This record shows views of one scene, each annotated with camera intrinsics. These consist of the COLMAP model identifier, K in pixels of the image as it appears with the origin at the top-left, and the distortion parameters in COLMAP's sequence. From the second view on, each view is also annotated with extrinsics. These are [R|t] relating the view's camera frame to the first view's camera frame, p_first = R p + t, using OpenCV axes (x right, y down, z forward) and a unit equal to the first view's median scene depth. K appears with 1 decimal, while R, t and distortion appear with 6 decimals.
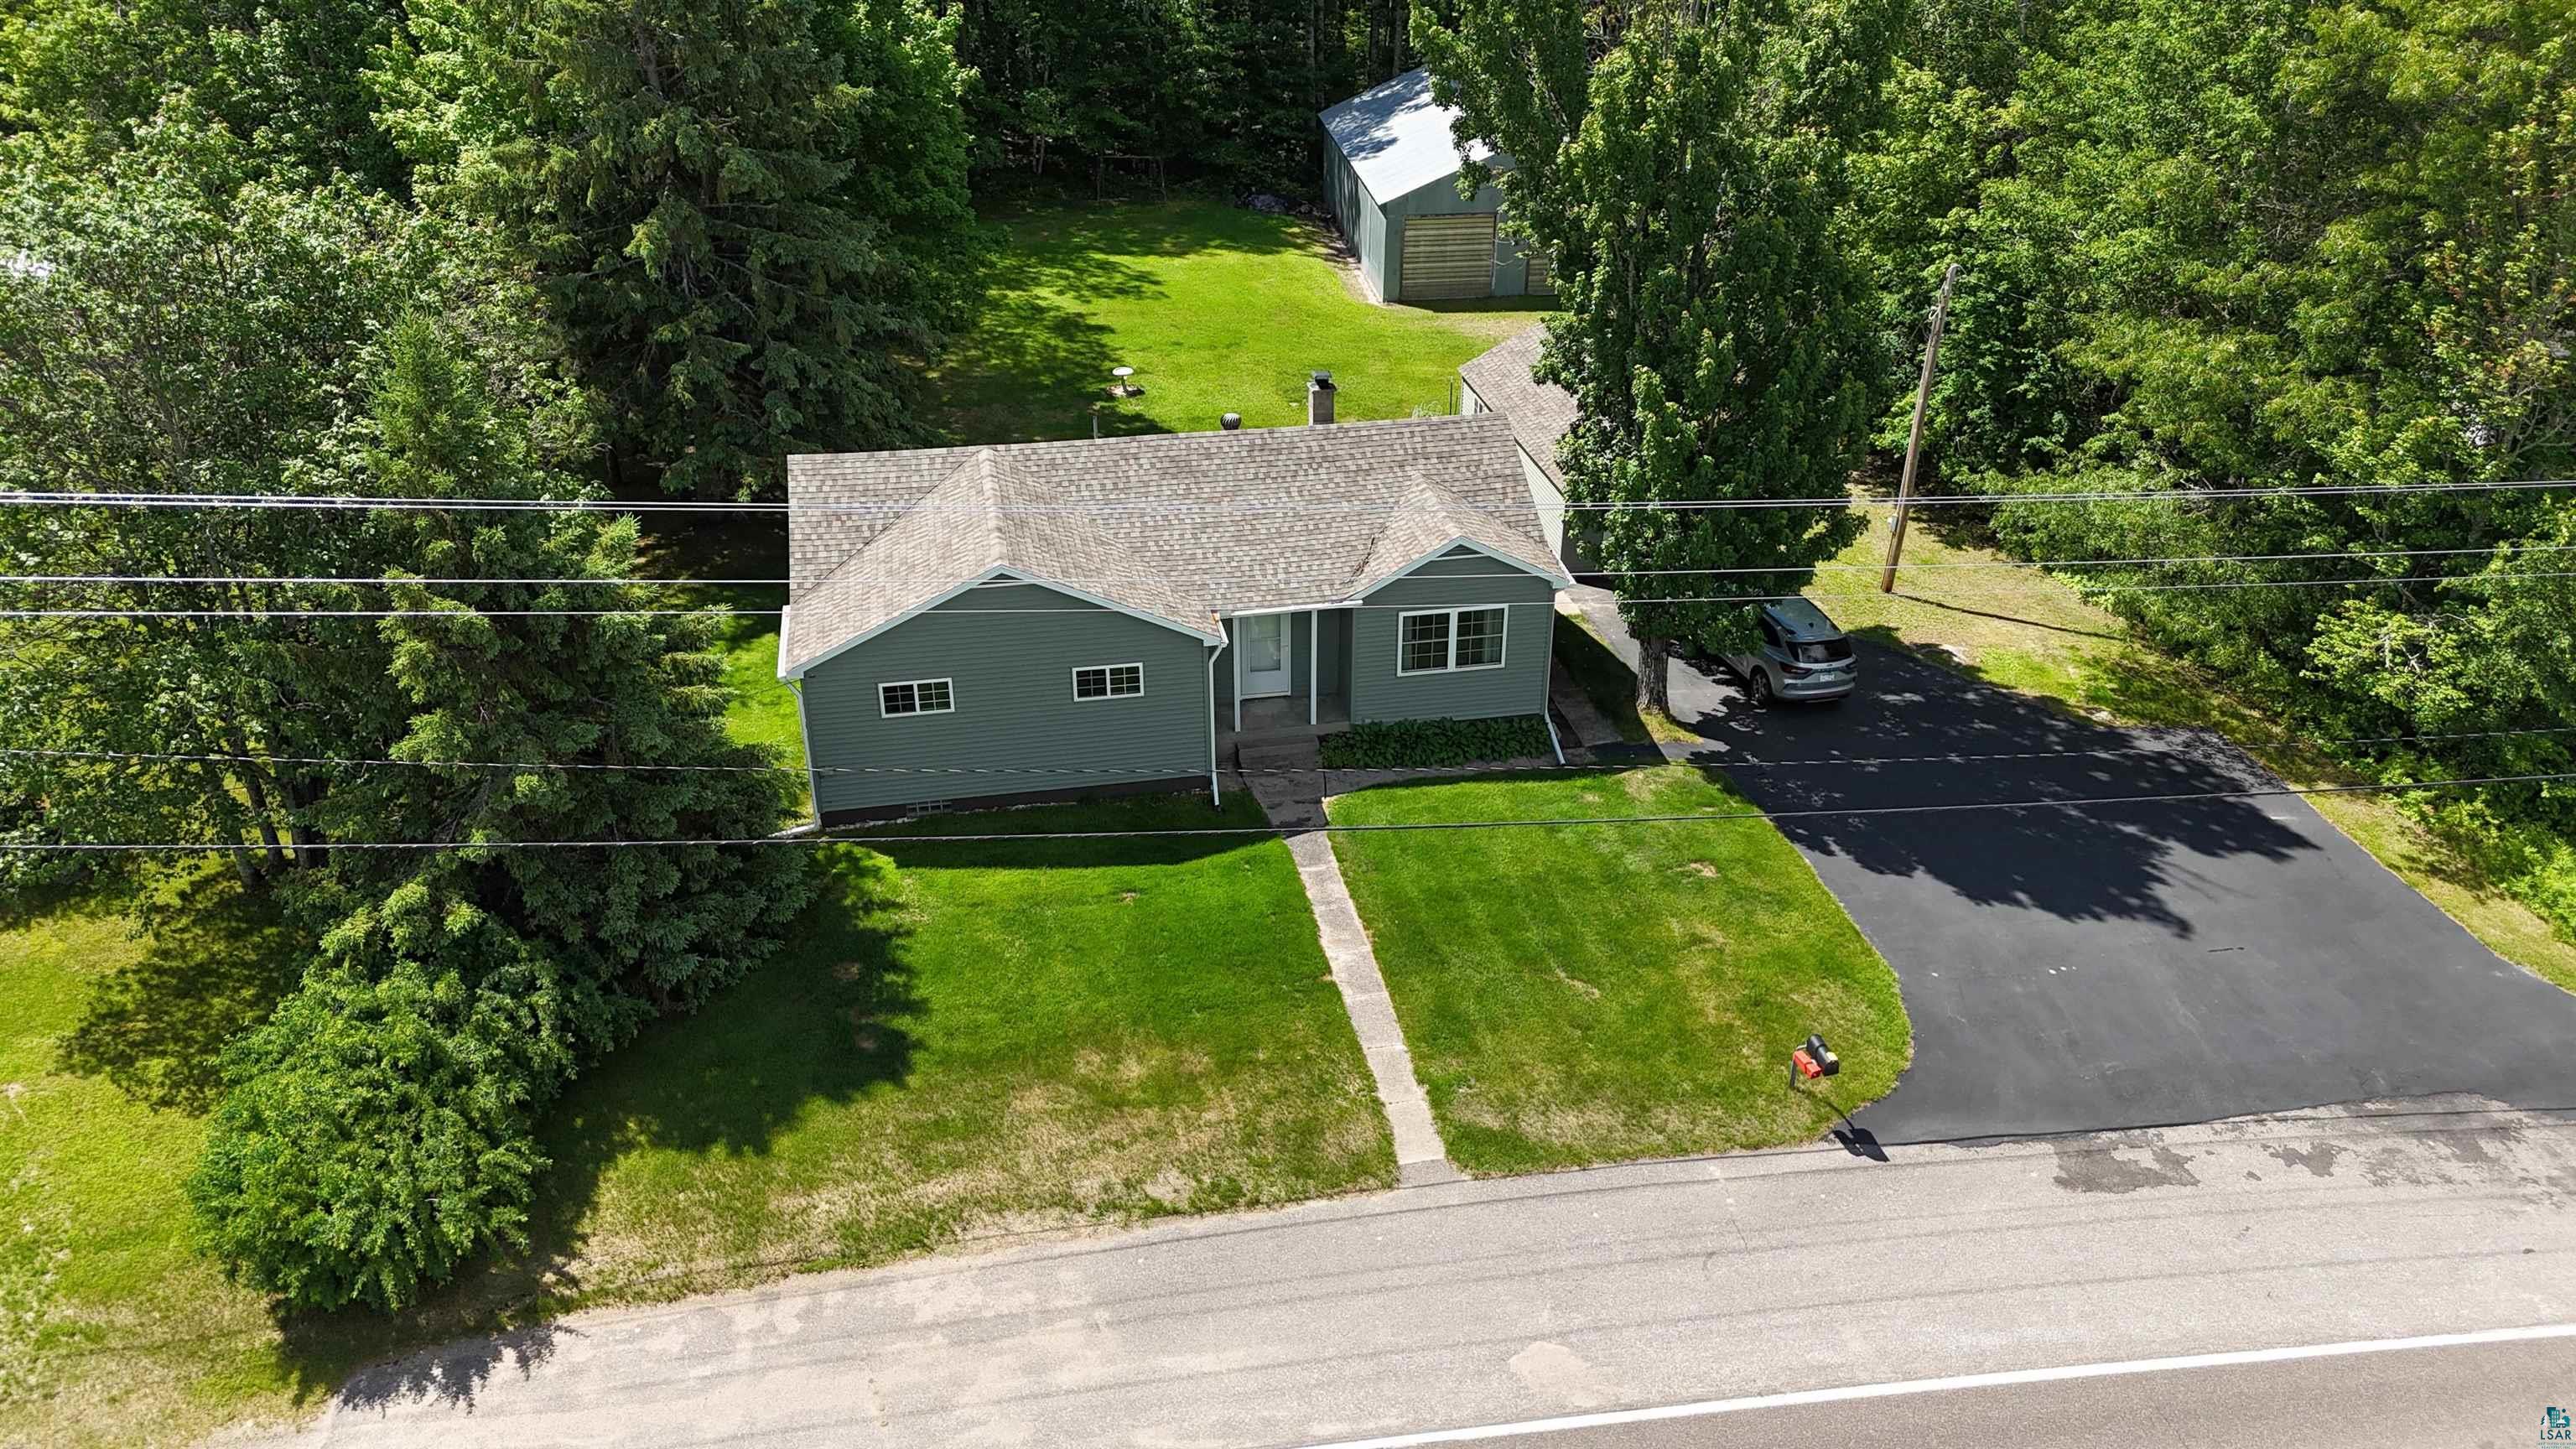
lens RADIAL K [[1885.8, 0, 1292.8], [0, 1885.8, 723.5], [0, 0, 1]] dist [0.059038, -0.002686]
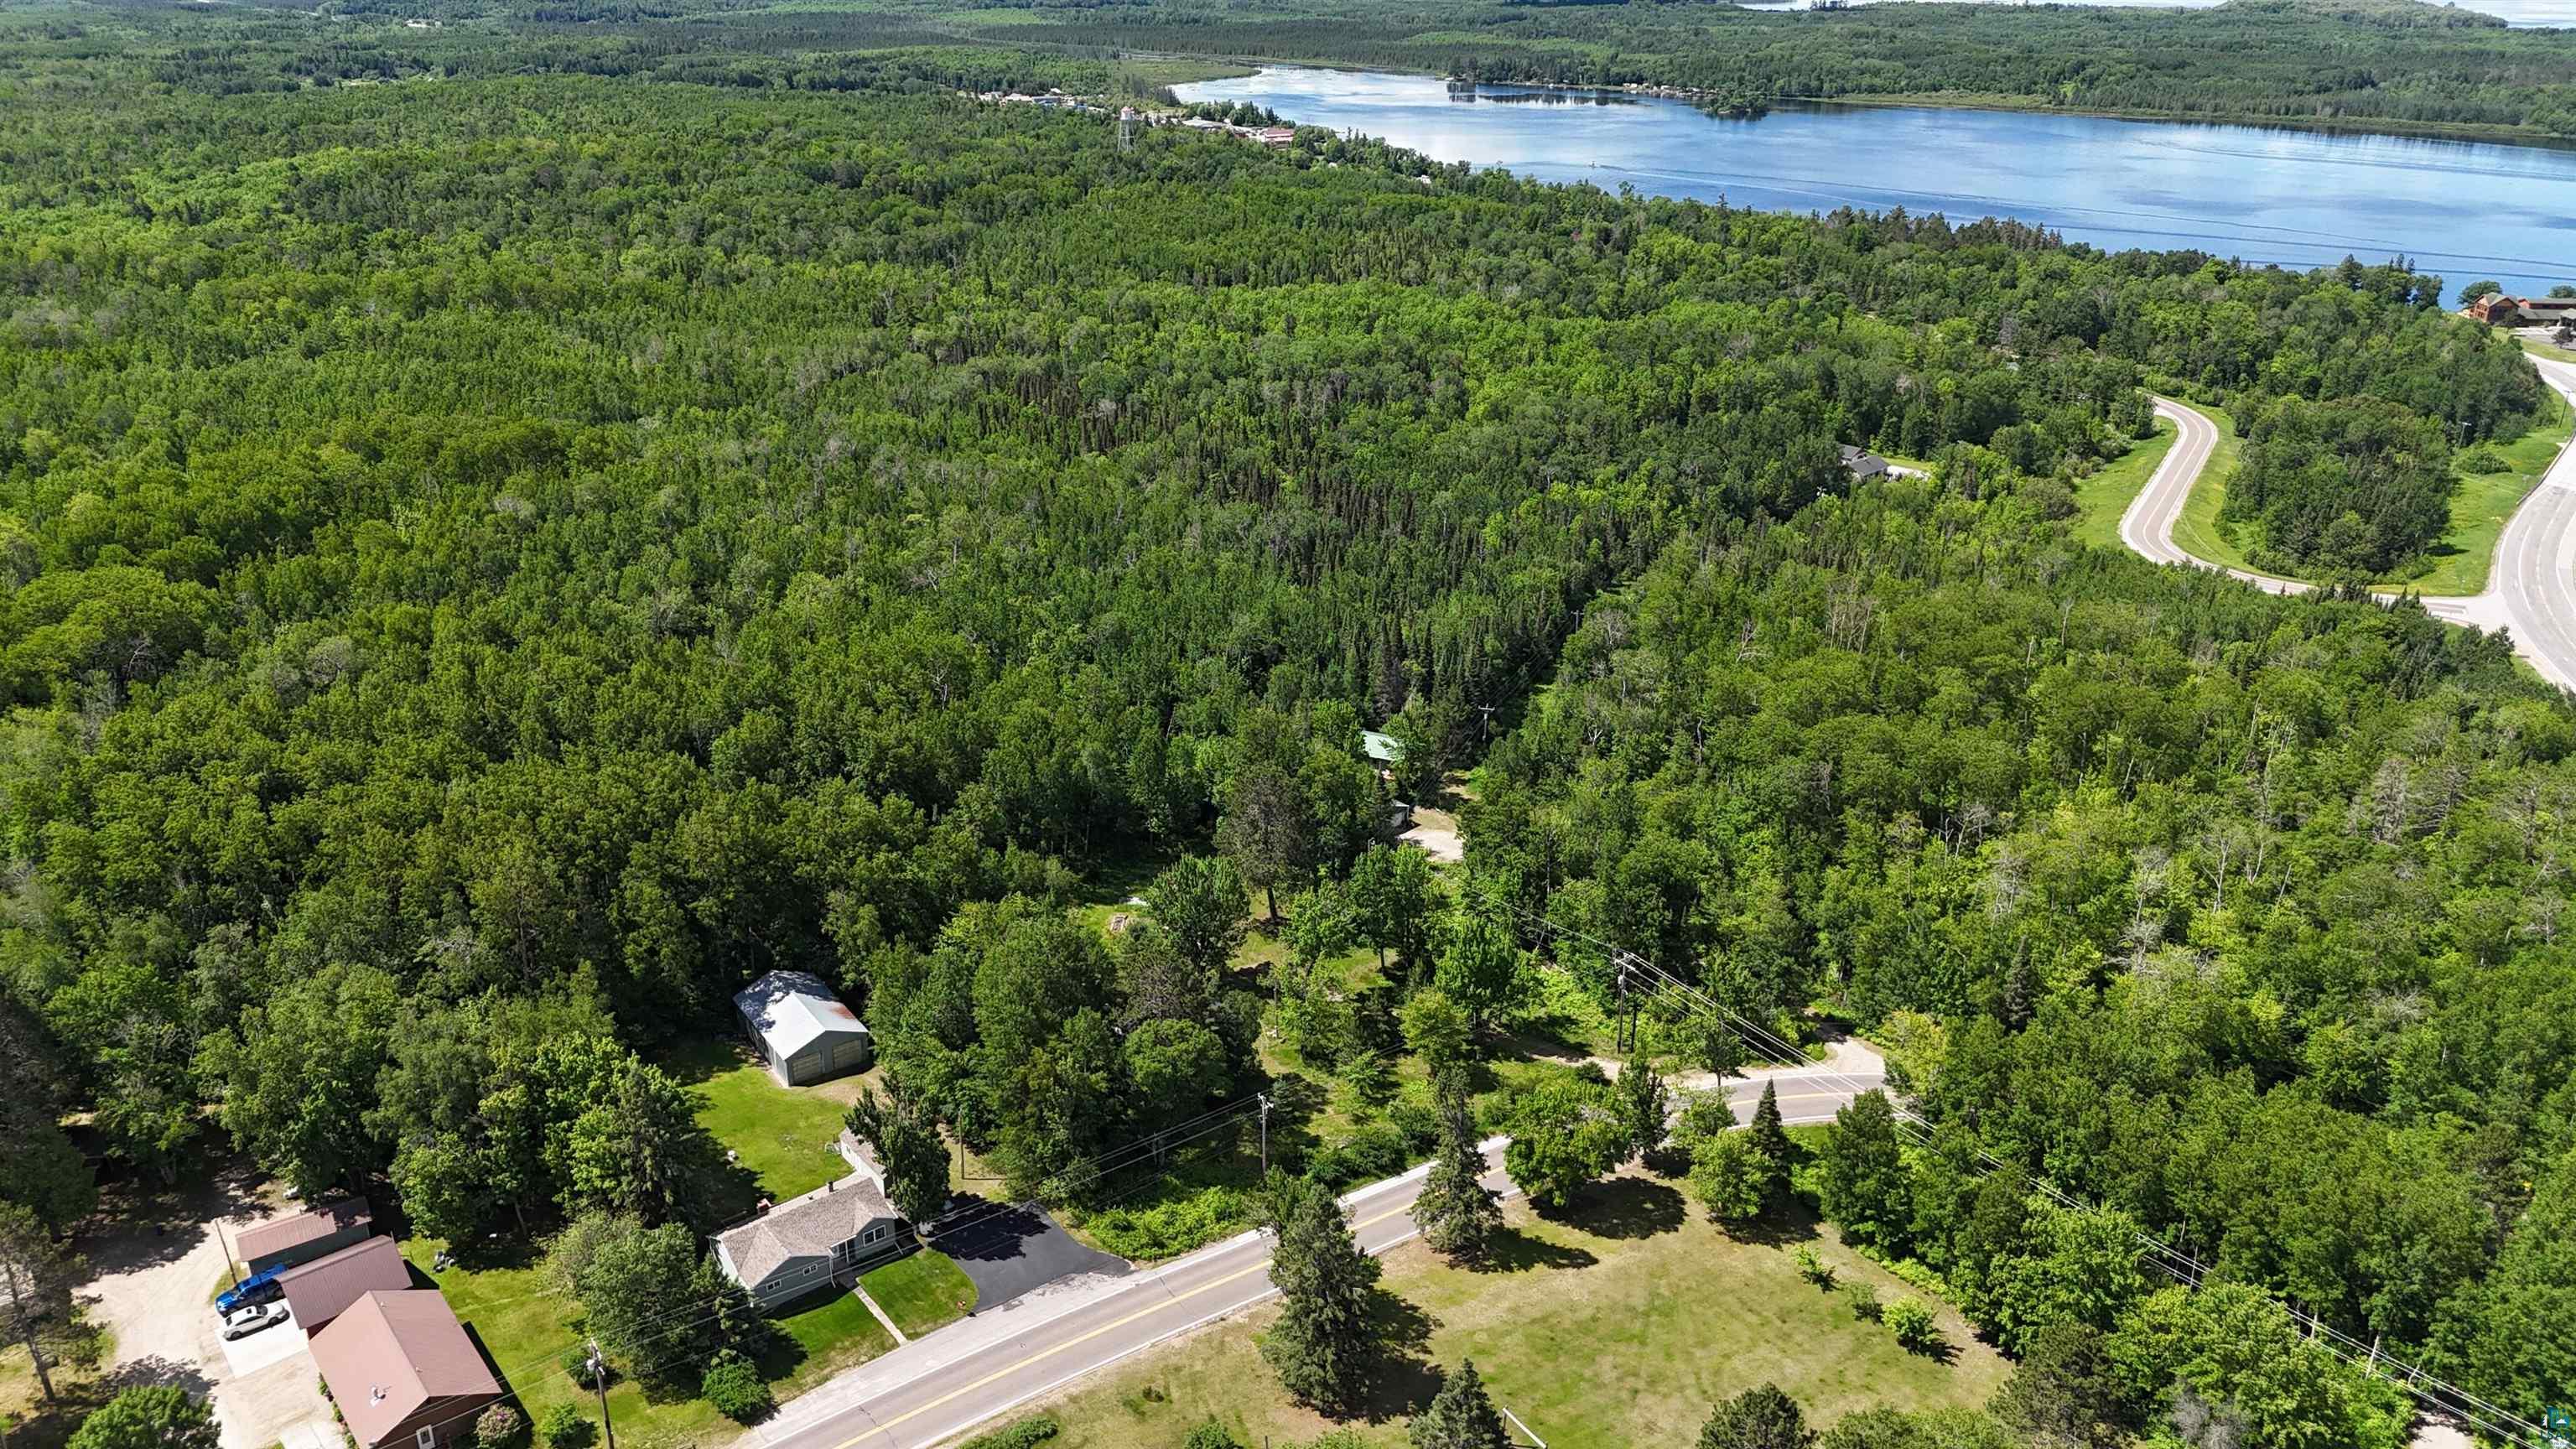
lens RADIAL K [[1885.8, 0, 1288.3], [0, 1885.8, 732.1], [0, 0, 1]] dist [0.059038, -0.002686]
pose [[0.883135, -0.176313, 0.434725, -0.910818], [0.221277, 0.973680, -0.054621, -0.844612], [-0.413653, 0.144432, 0.898905, -4.188177]]
